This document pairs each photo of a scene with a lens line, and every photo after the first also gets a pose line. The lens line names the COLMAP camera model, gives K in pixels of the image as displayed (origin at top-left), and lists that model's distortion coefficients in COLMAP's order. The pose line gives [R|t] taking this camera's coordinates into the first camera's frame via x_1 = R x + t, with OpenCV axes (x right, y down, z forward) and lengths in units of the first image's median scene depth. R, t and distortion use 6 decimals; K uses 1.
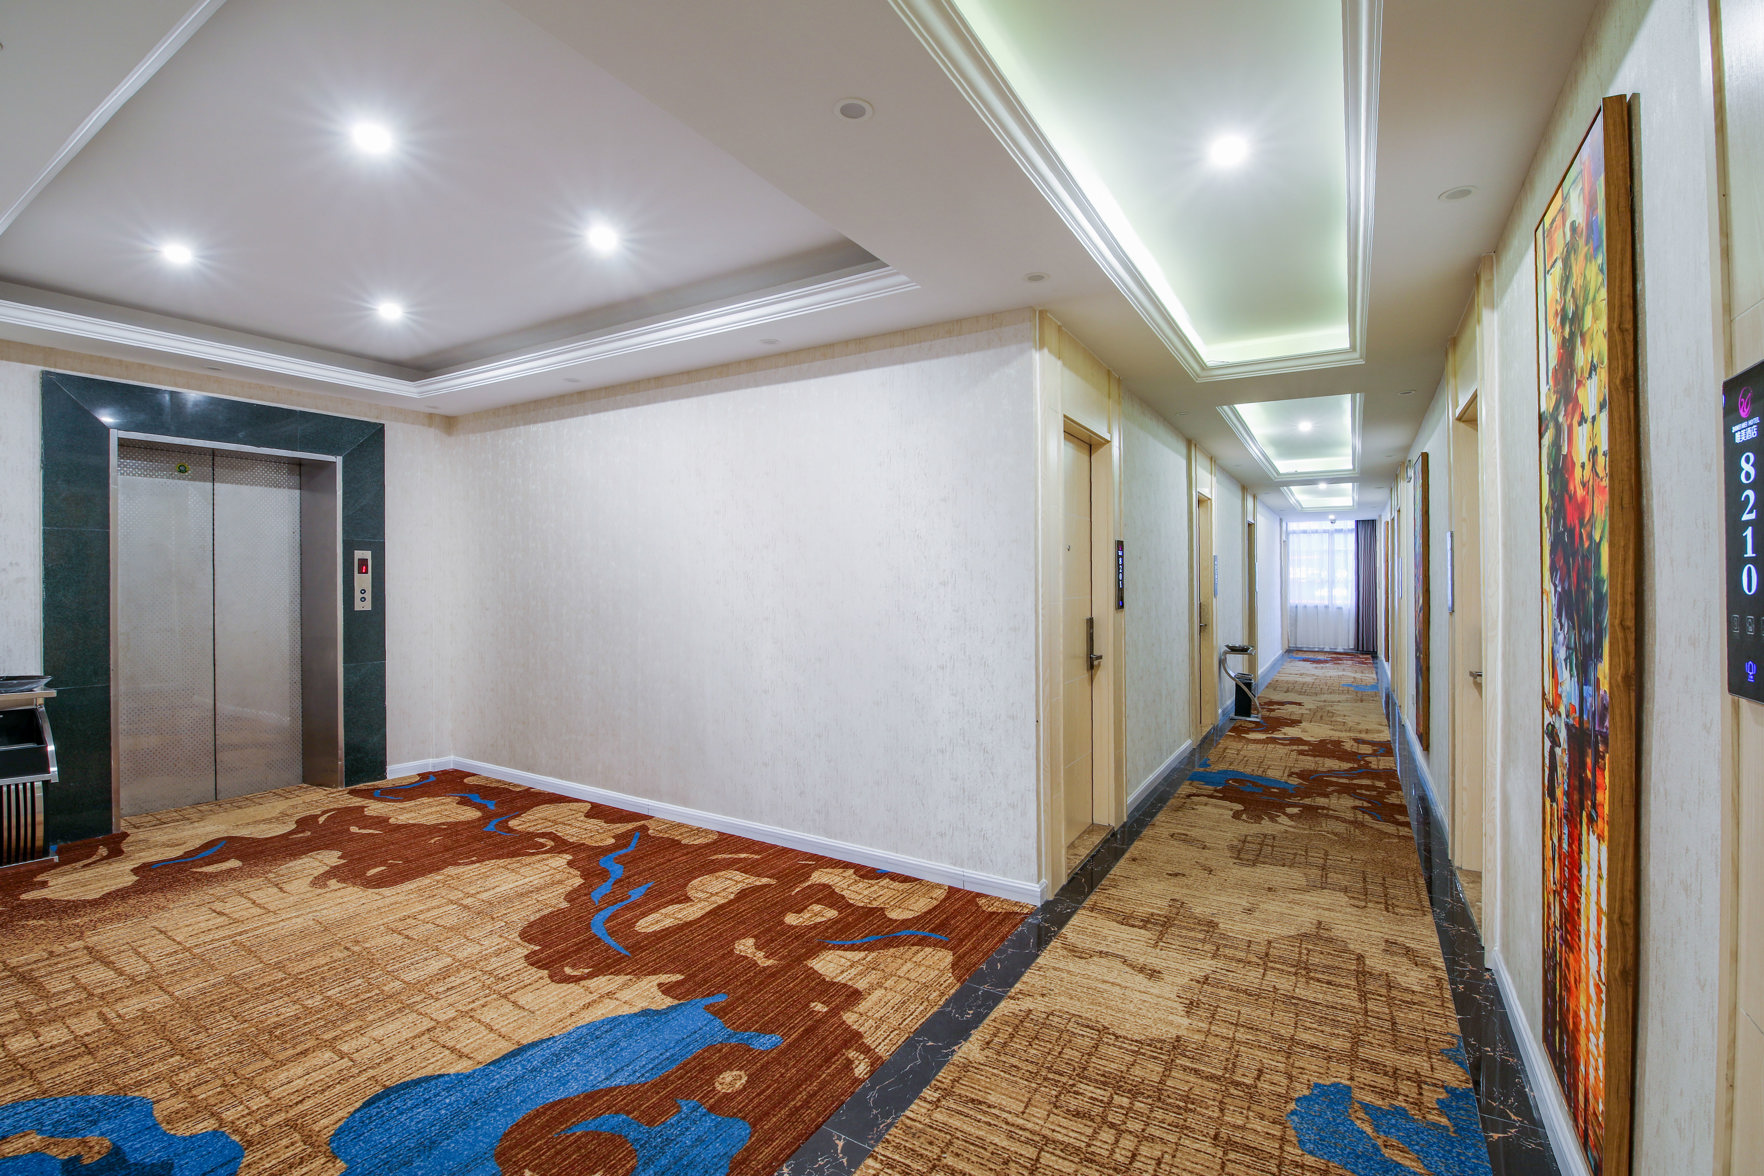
lens RADIAL K [[763.6, 0, 919.4], [0, 763.6, 576.3], [0, 0, 1]] dist [-0.015162, -0.001425]
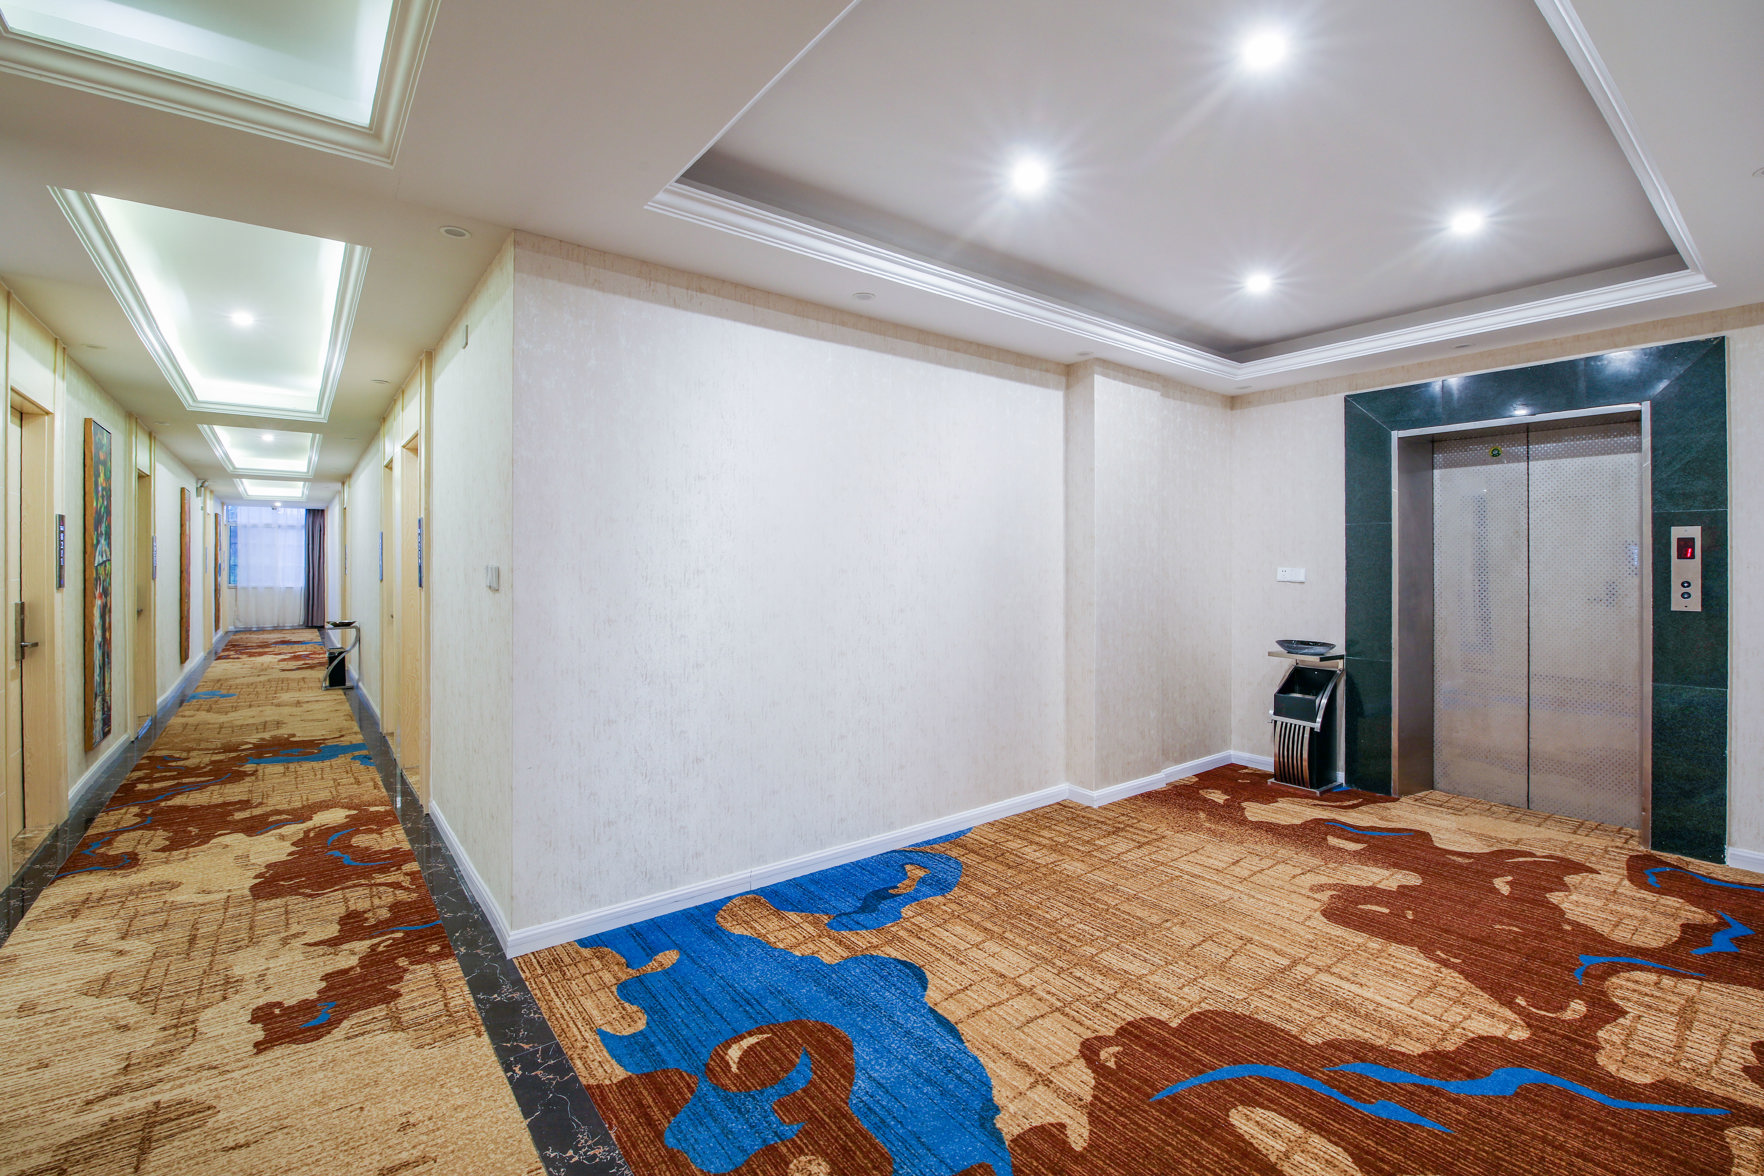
lens RADIAL K [[763.6, 0, 879.1], [0, 763.6, 574.5], [0, 0, 1]] dist [-0.015162, -0.001425]
pose [[-0.387193, 0.005775, -0.921981, 0.284678], [0.001179, 0.999983, 0.005769, 0.008618], [0.921998, 0.001147, -0.387193, 0.832289]]
